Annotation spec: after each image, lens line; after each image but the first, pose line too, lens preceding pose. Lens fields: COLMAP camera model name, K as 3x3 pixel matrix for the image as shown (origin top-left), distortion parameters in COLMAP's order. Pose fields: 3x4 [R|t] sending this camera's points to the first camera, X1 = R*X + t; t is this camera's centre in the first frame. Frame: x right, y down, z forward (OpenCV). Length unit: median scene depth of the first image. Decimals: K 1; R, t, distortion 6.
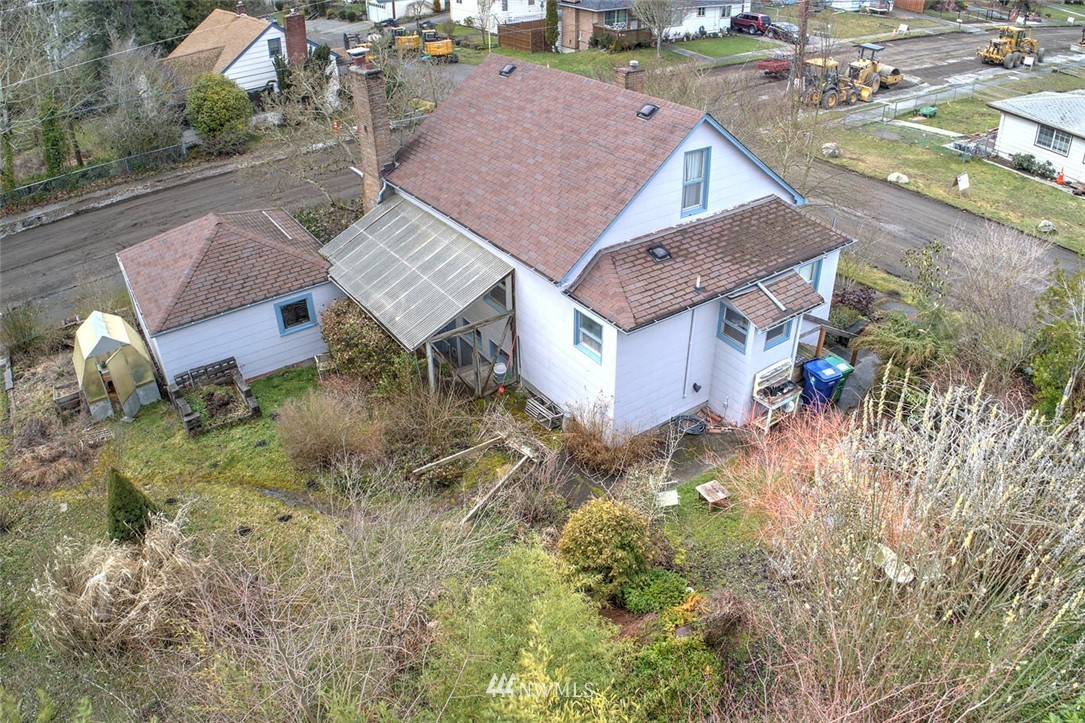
lens RADIAL K [[769.9, 0, 546.2], [0, 769.9, 368.7], [0, 0, 1]] dist [-0.230784, 0.053263]
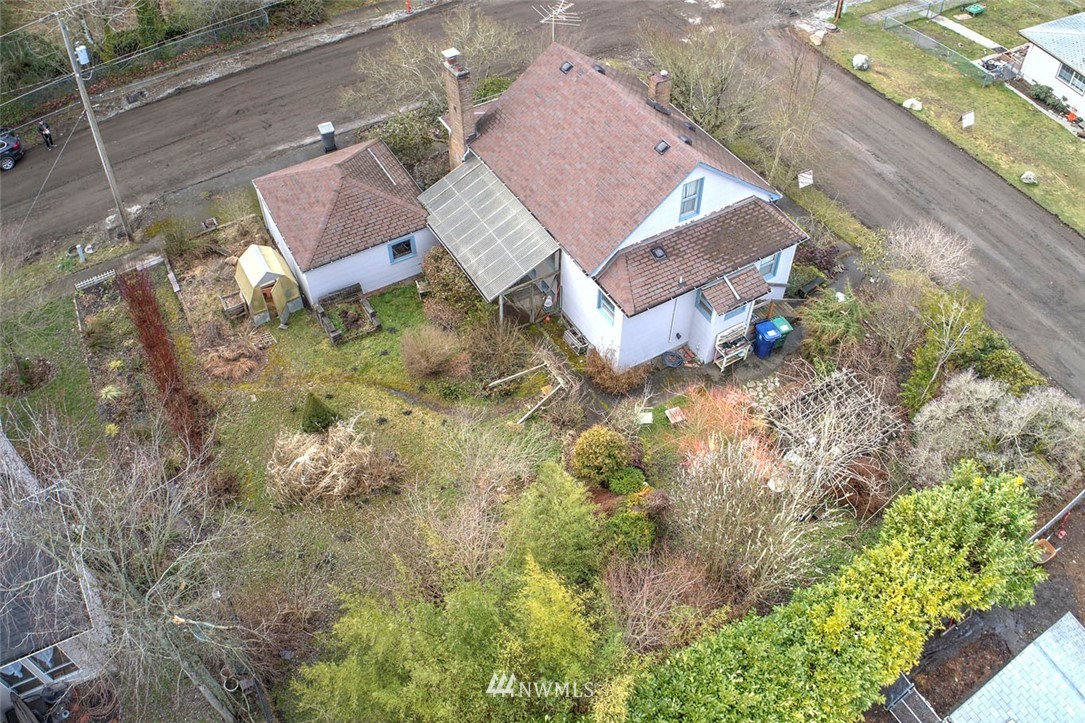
lens RADIAL K [[769.9, 0, 546.2], [0, 769.9, 368.7], [0, 0, 1]] dist [-0.230784, 0.053263]
pose [[0.996289, 0.072862, -0.045810, 0.012536], [-0.059448, 0.967470, 0.245902, -0.257289], [0.062236, -0.242266, 0.968212, -0.455721]]
